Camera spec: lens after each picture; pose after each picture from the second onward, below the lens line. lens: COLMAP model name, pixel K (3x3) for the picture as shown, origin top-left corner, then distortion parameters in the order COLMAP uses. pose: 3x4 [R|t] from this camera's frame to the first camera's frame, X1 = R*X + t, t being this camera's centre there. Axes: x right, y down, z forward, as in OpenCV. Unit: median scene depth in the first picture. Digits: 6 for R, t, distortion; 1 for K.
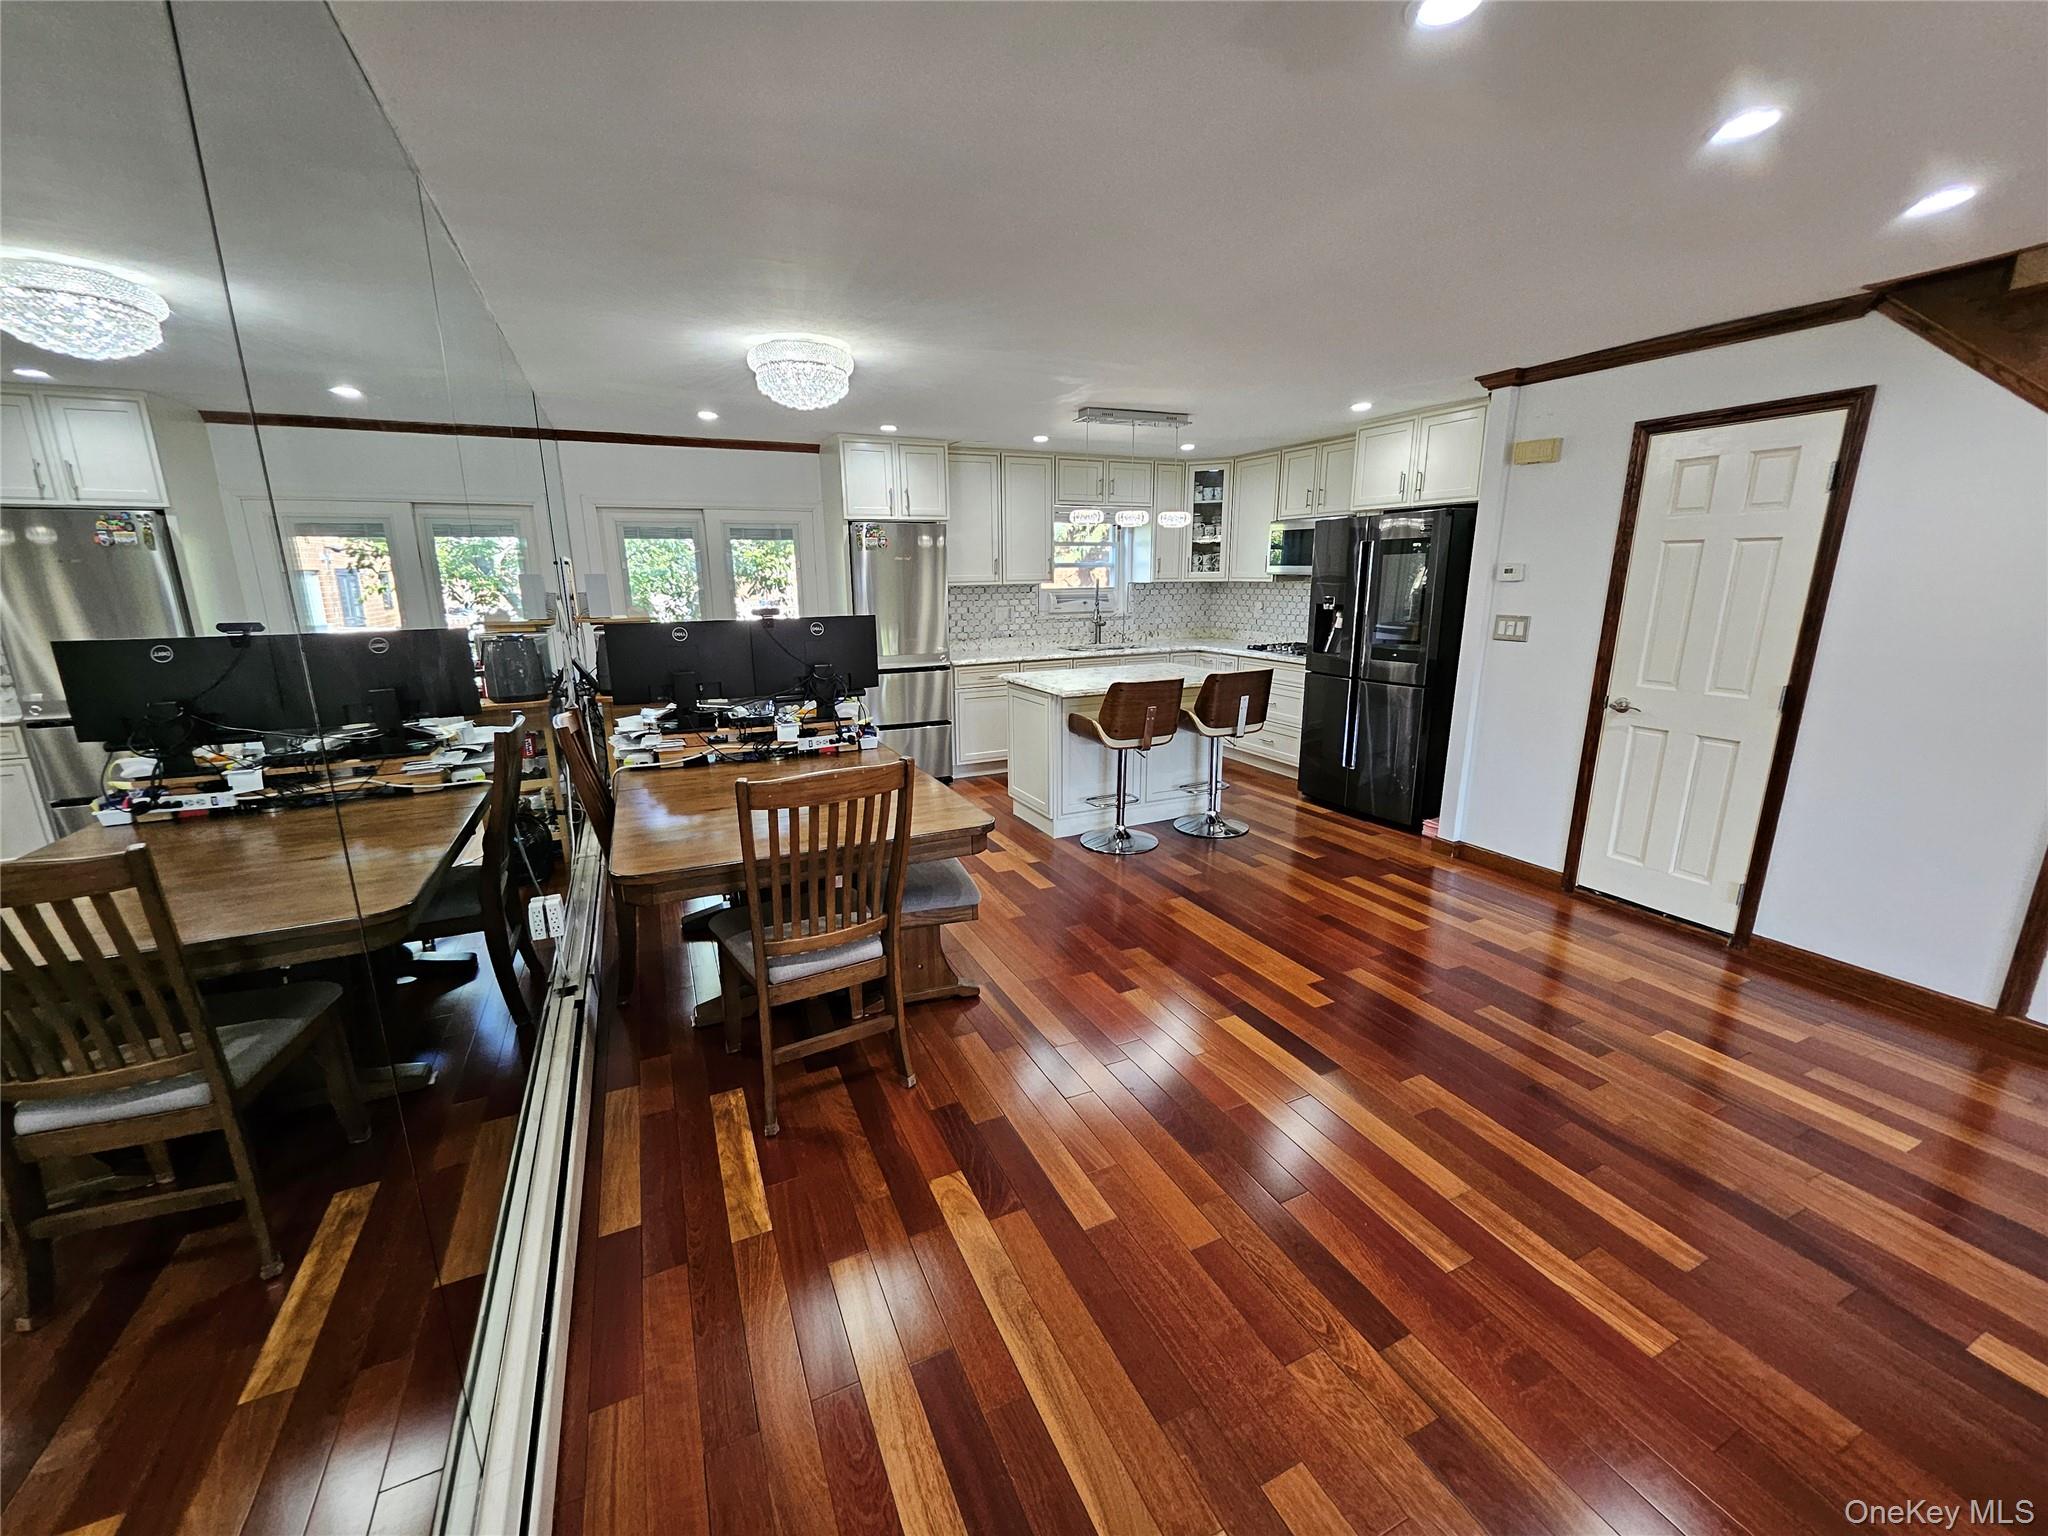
lens RADIAL K [[798.8, 0, 1008.6], [0, 798.8, 767.6], [0, 0, 1]] dist [-0.008978, -0.000030]
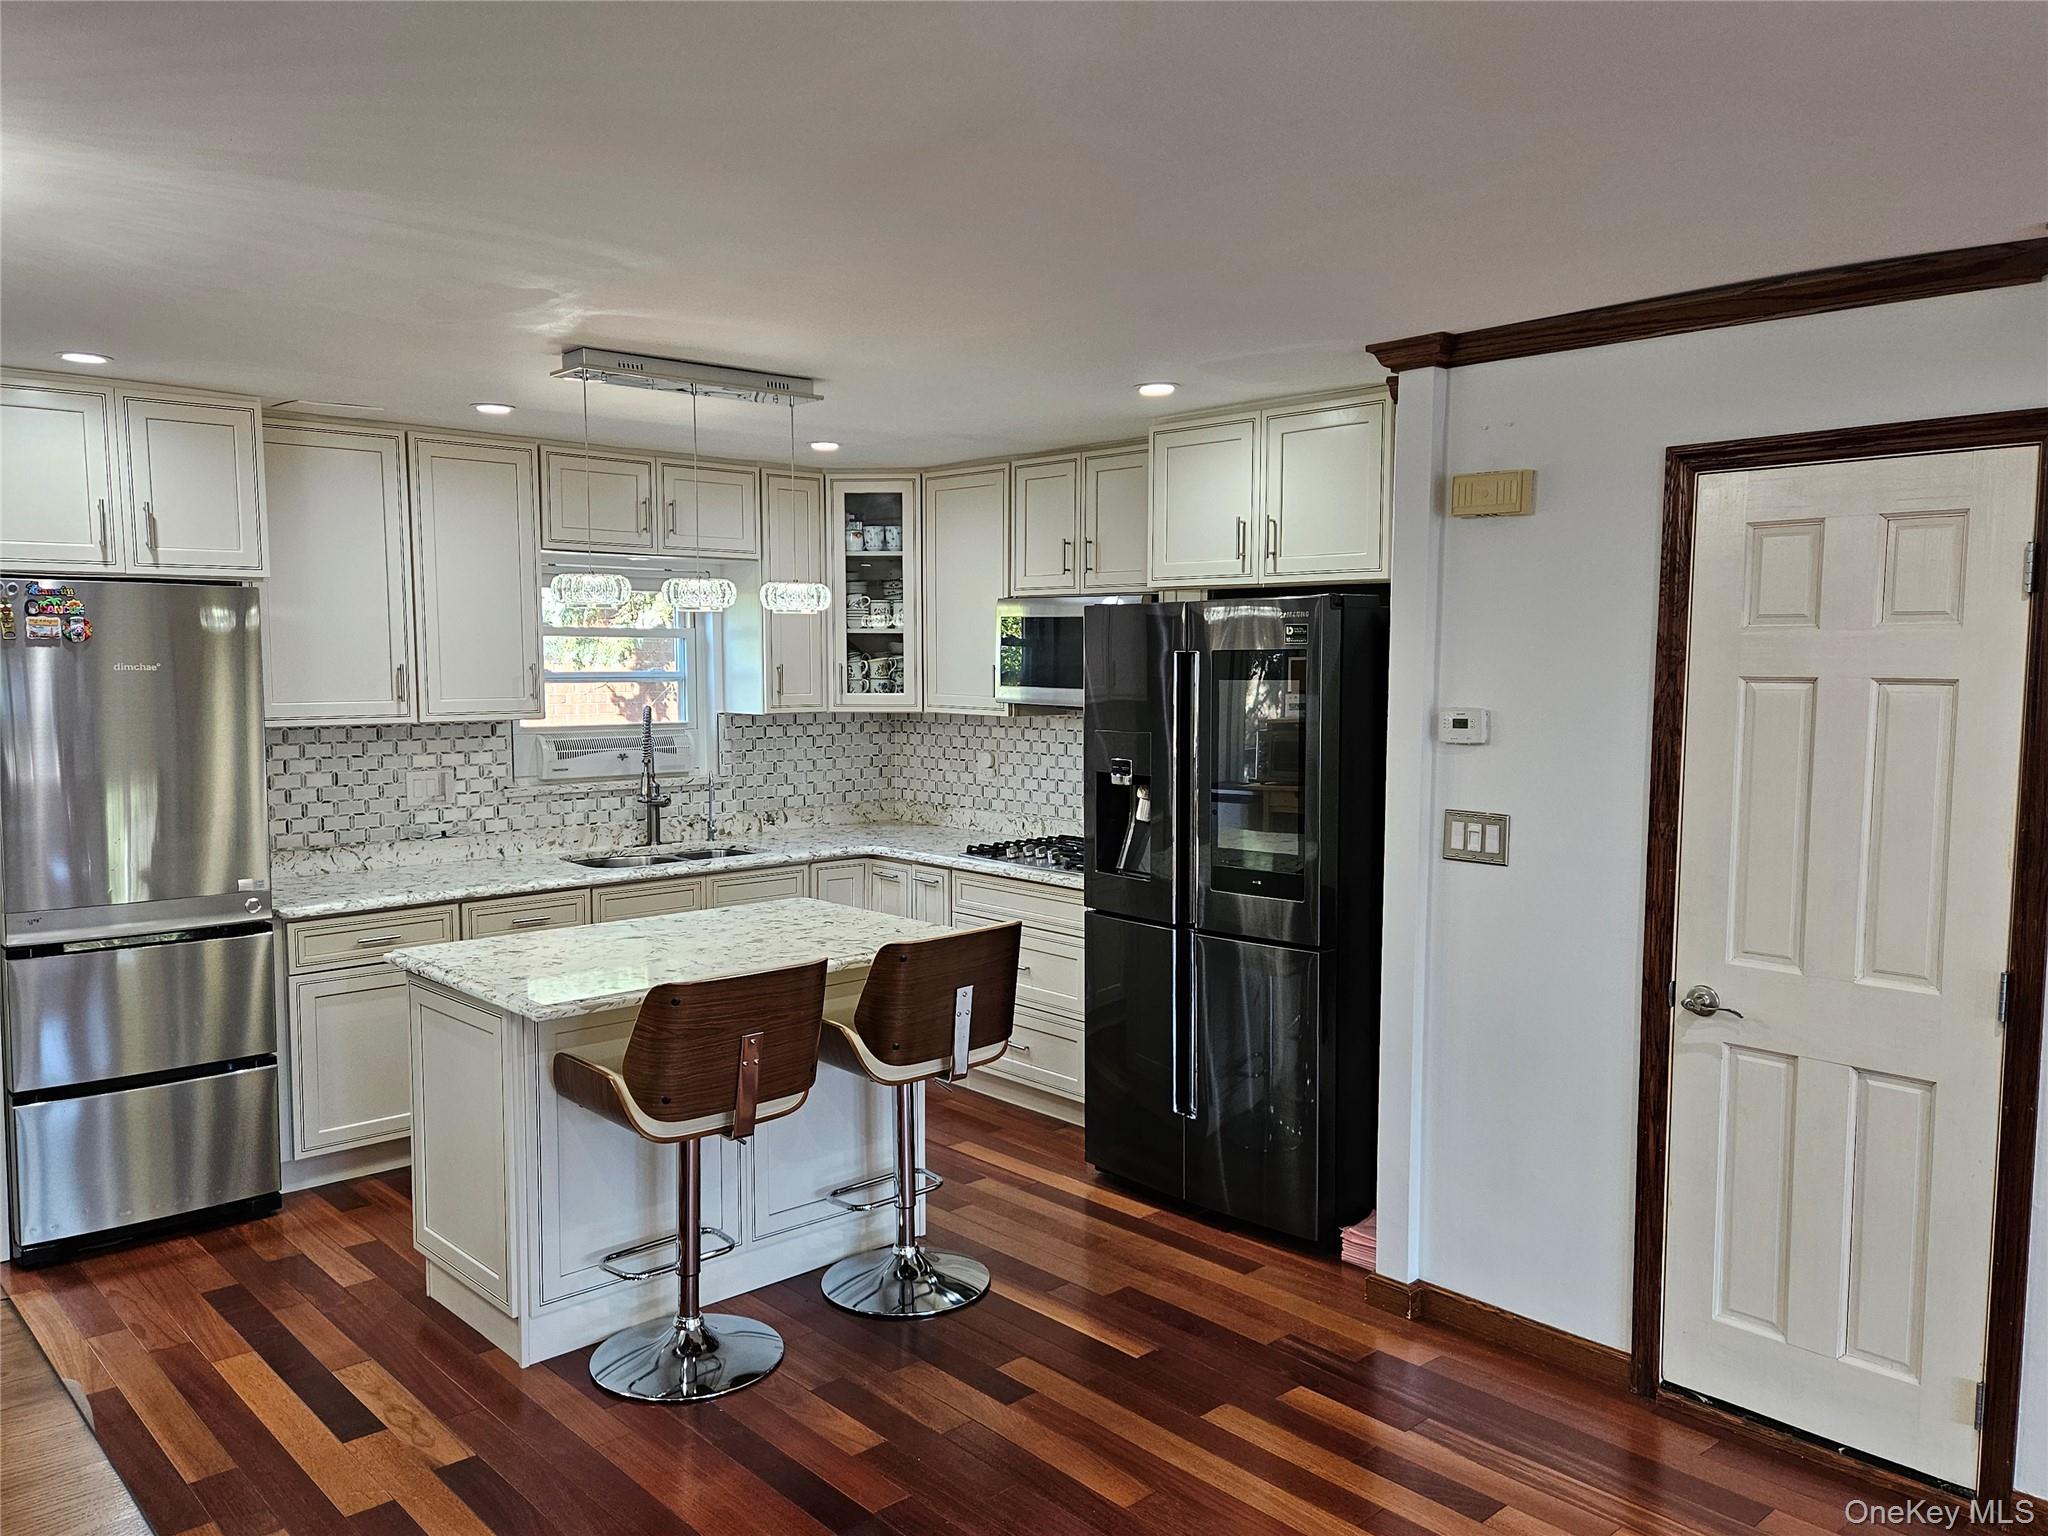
lens RADIAL K [[1511.3, 0, 1009.9], [0, 1511.3, 804.3], [0, 0, 1]] dist [0.051108, -0.042400]
pose [[0.951914, -0.016531, 0.305918, 0.056625], [0.059664, 0.989427, -0.132190, -0.070891], [-0.300498, 0.144086, 0.942836, 0.159109]]
